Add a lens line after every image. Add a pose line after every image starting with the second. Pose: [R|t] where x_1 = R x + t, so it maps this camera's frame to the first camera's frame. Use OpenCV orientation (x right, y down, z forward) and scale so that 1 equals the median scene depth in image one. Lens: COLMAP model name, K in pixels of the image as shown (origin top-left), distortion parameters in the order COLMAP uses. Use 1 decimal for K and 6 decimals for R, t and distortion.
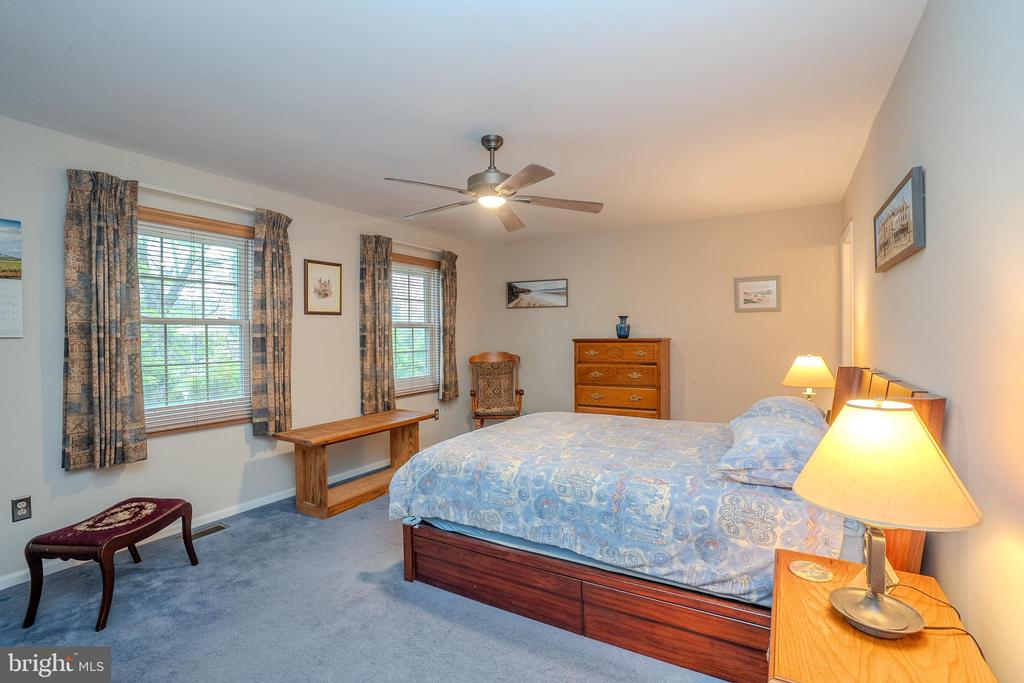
lens RADIAL K [[469.9, 0, 511.0], [0, 469.9, 342.6], [0, 0, 1]] dist [-0.064869, 0.025450]
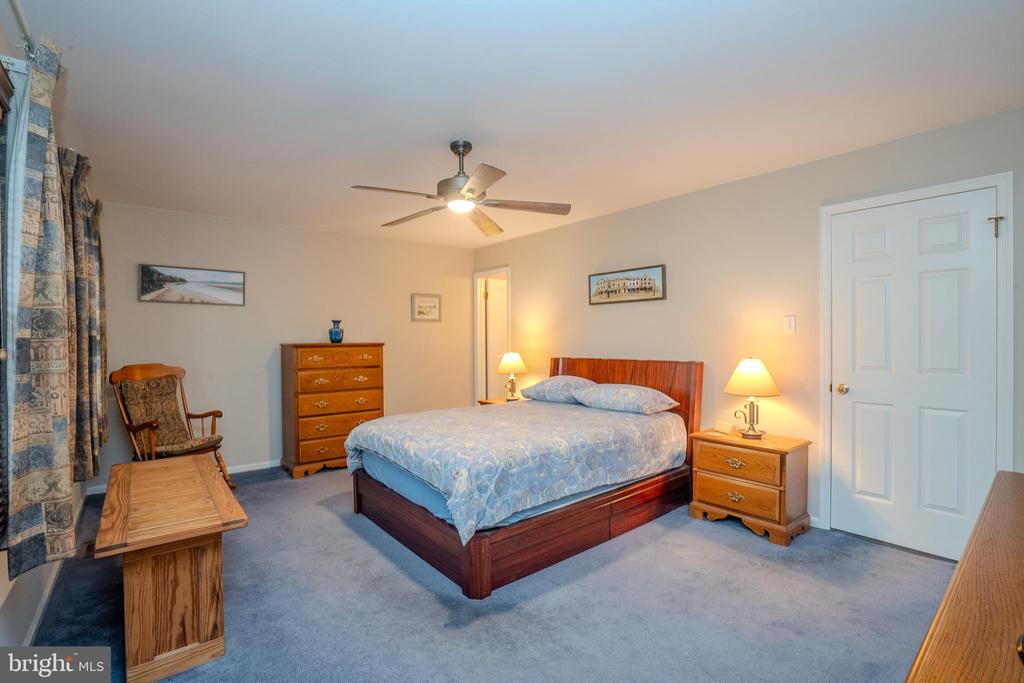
lens RADIAL K [[469.9, 0, 511.0], [0, 469.9, 342.6], [0, 0, 1]] dist [-0.064869, 0.025450]
pose [[0.349483, -0.000822, 0.936942, -0.584430], [0.019267, 0.999794, -0.006310, 0.003480], [-0.936745, 0.020257, 0.349427, 0.331679]]
